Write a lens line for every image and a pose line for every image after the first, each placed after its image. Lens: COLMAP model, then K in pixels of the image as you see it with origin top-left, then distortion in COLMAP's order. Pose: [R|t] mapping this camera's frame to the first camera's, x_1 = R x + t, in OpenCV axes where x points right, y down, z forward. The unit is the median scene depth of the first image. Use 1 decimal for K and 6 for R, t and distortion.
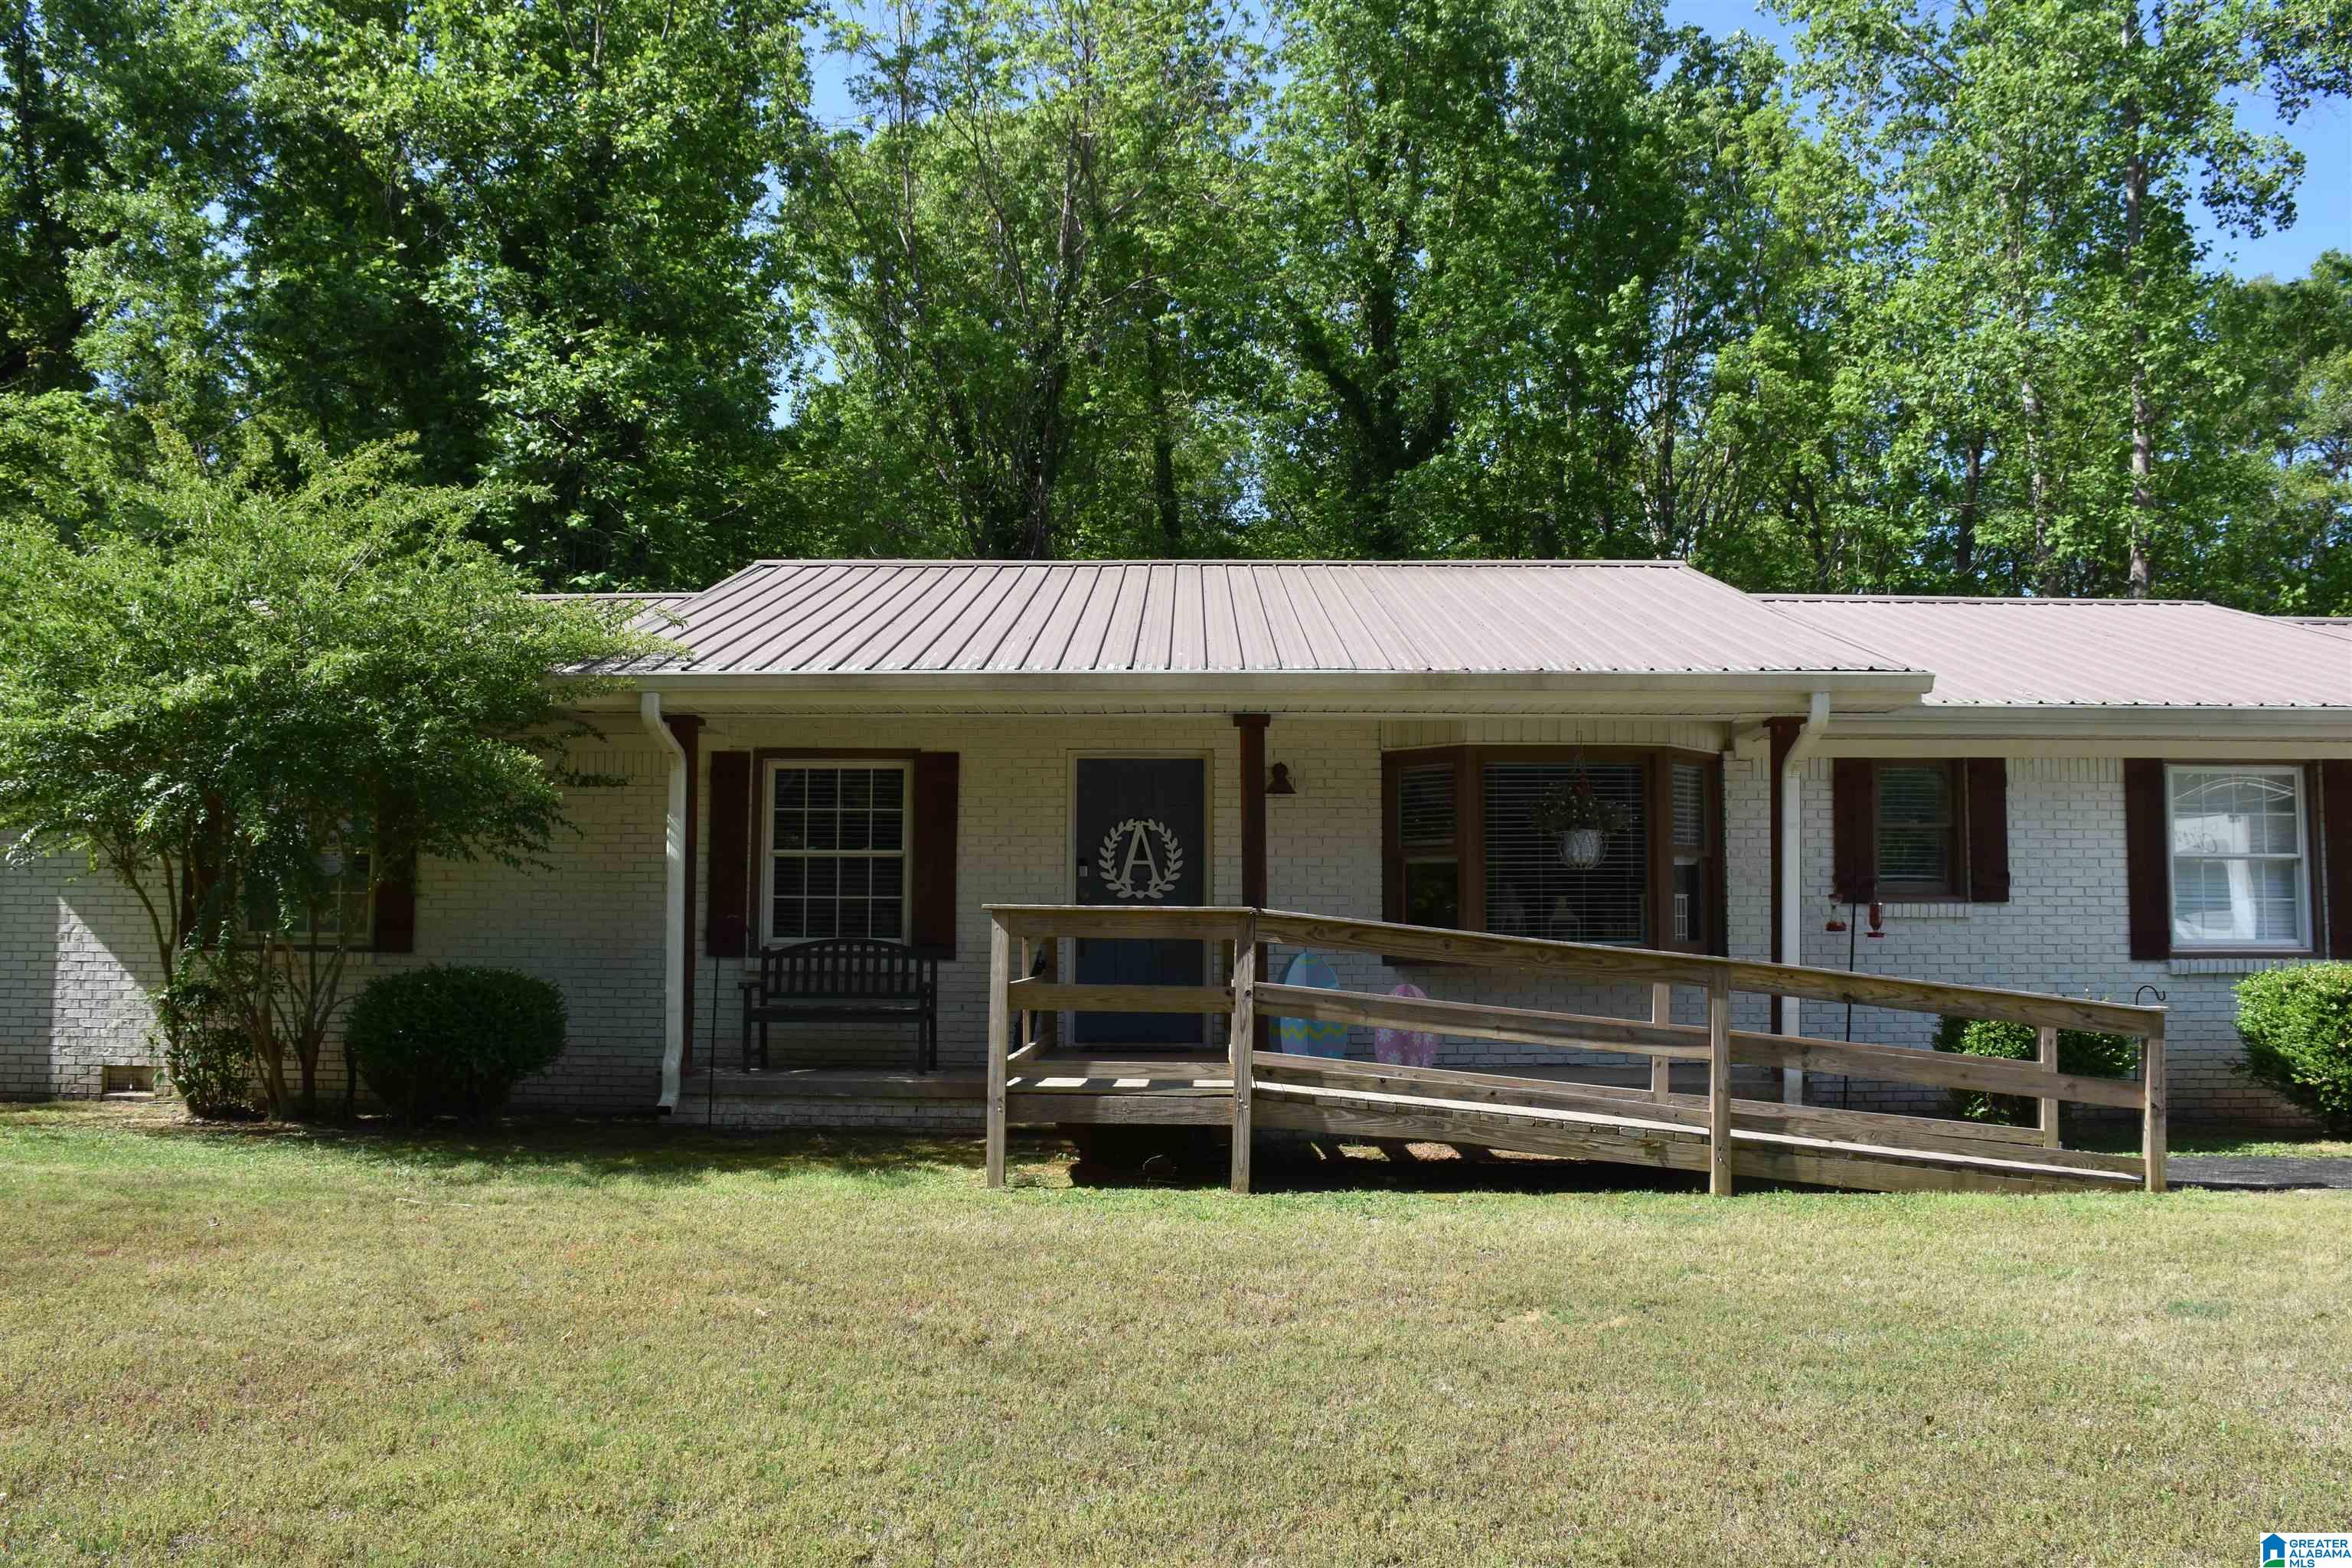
lens RADIAL K [[1839.8, 0, 1176.0], [0, 1839.8, 784.0], [0, 0, 1]] dist [-0.154317, 0.109291]
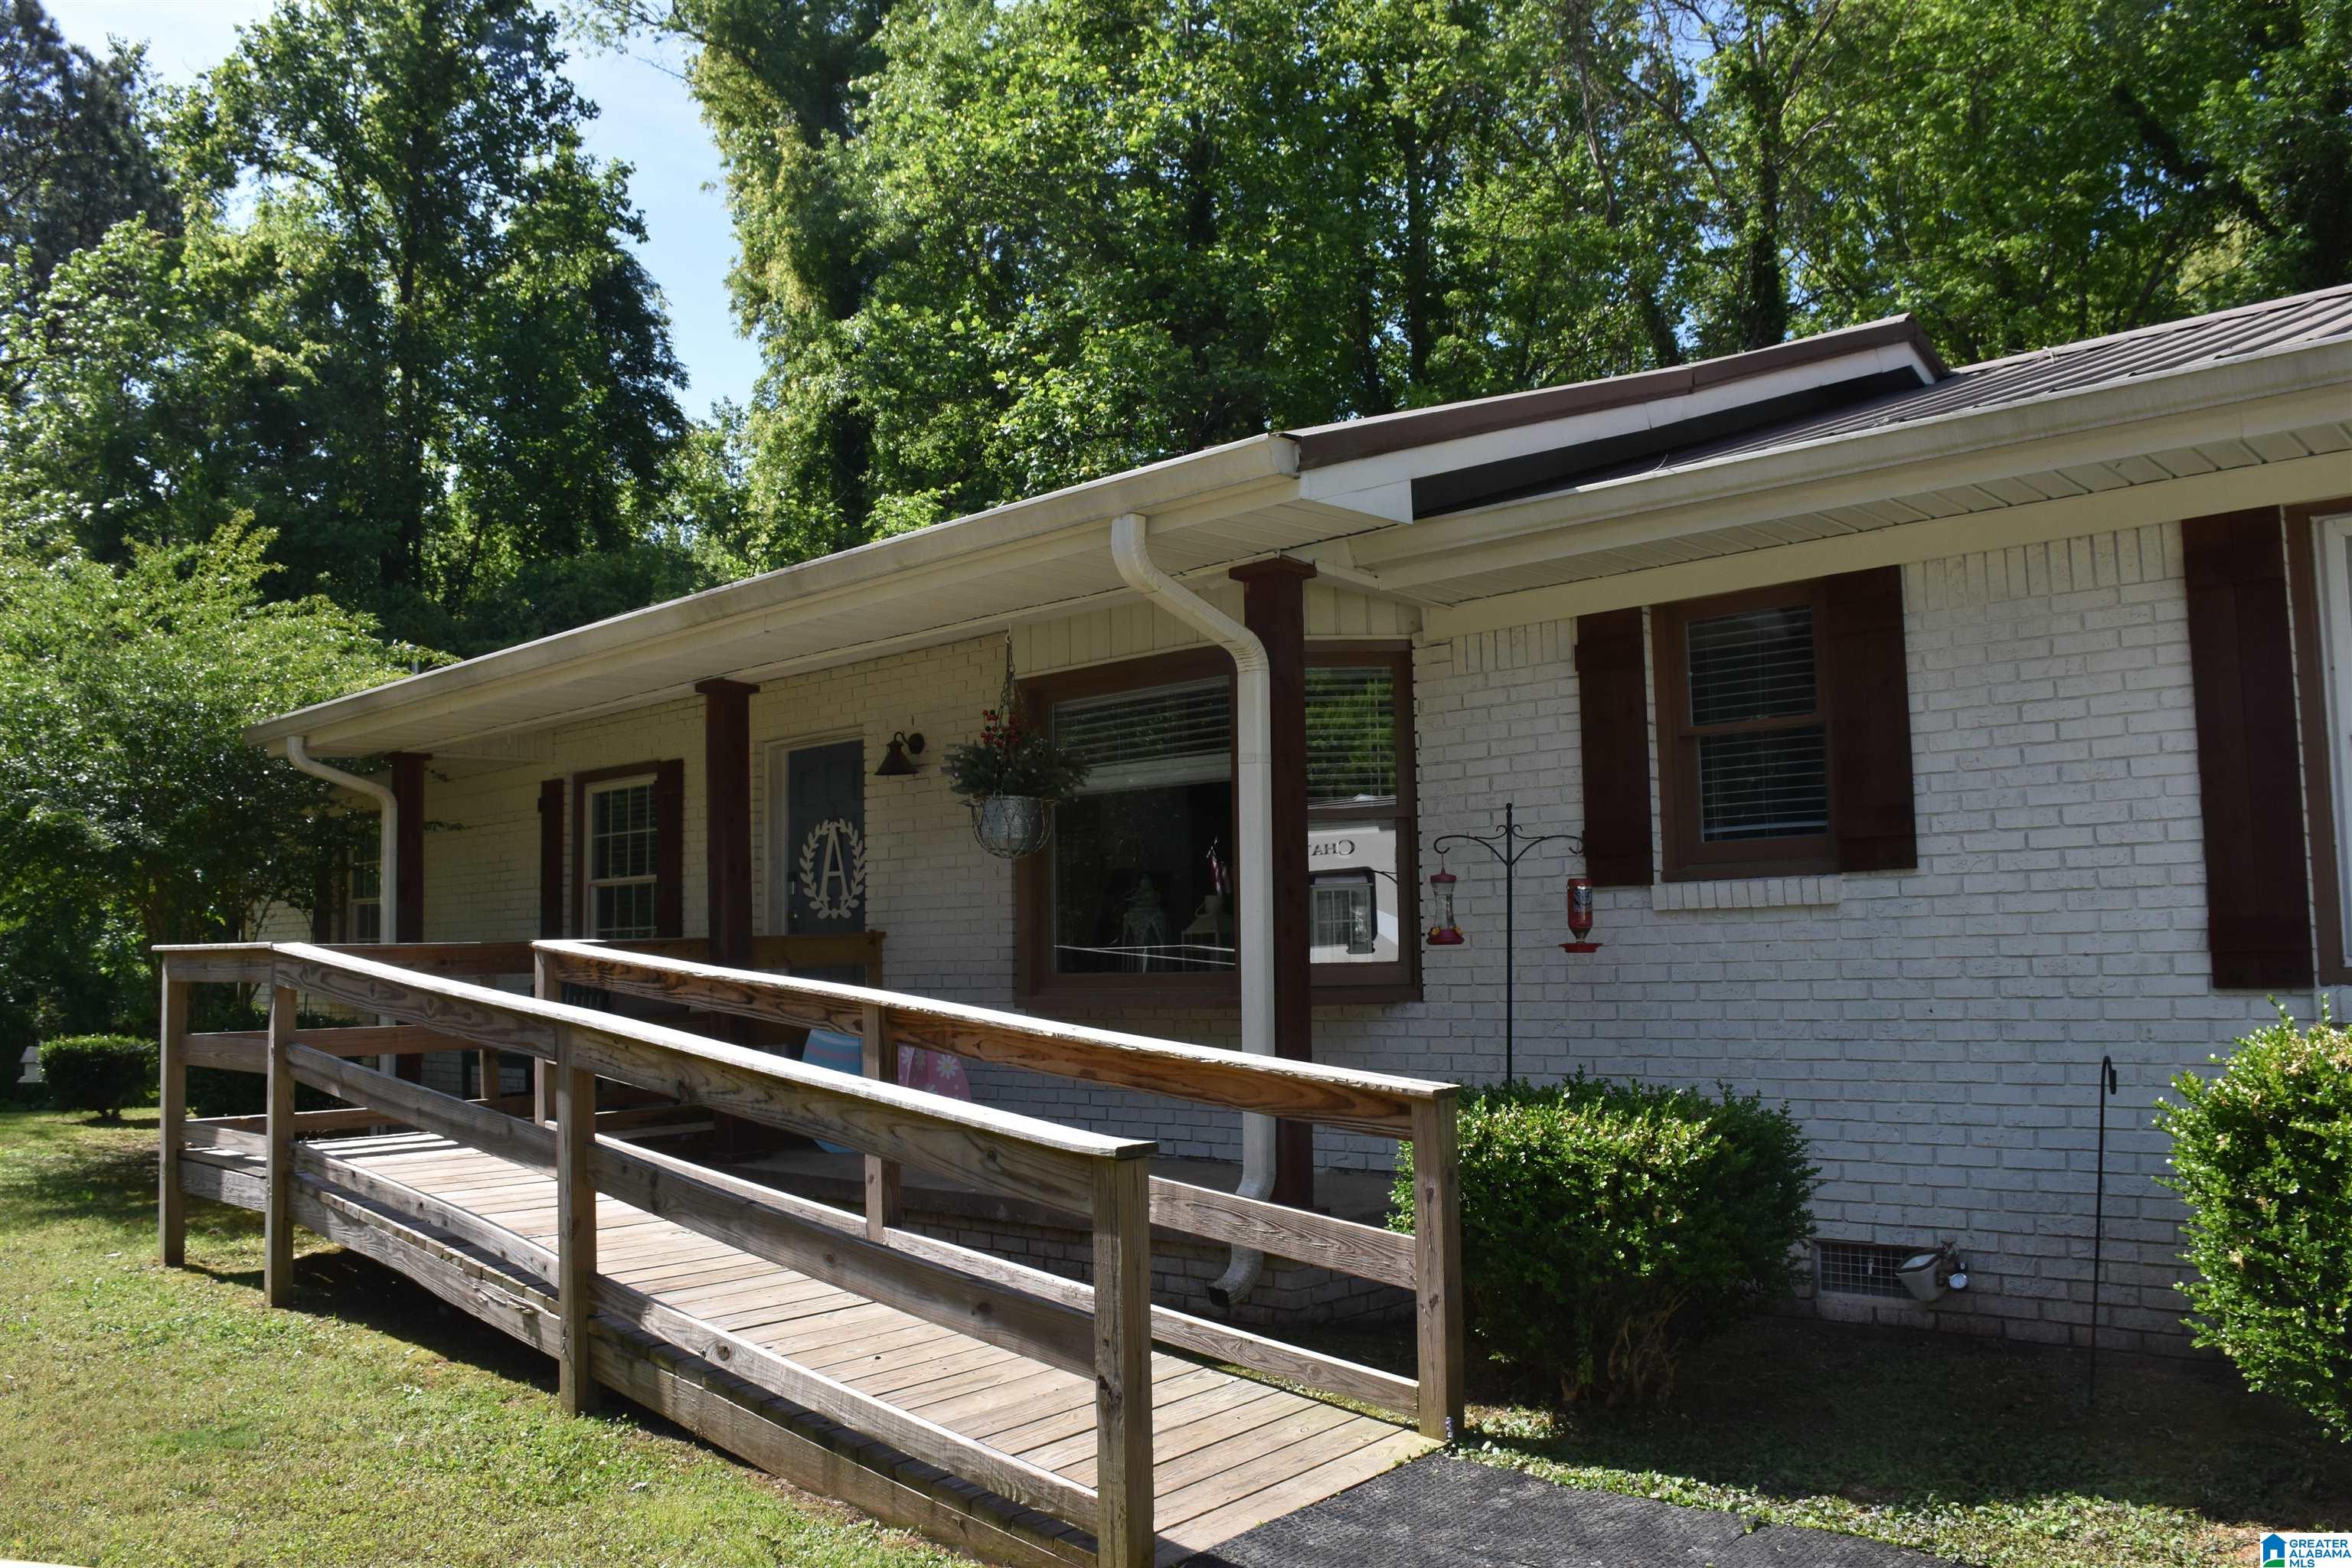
lens RADIAL K [[1839.8, 0, 1176.0], [0, 1839.8, 784.0], [0, 0, 1]] dist [-0.154317, 0.109291]
pose [[0.747372, -0.083857, -0.659092, 0.629397], [0.080519, 0.996123, -0.035434, 0.044809], [0.659508, -0.026587, 0.751227, 0.513439]]
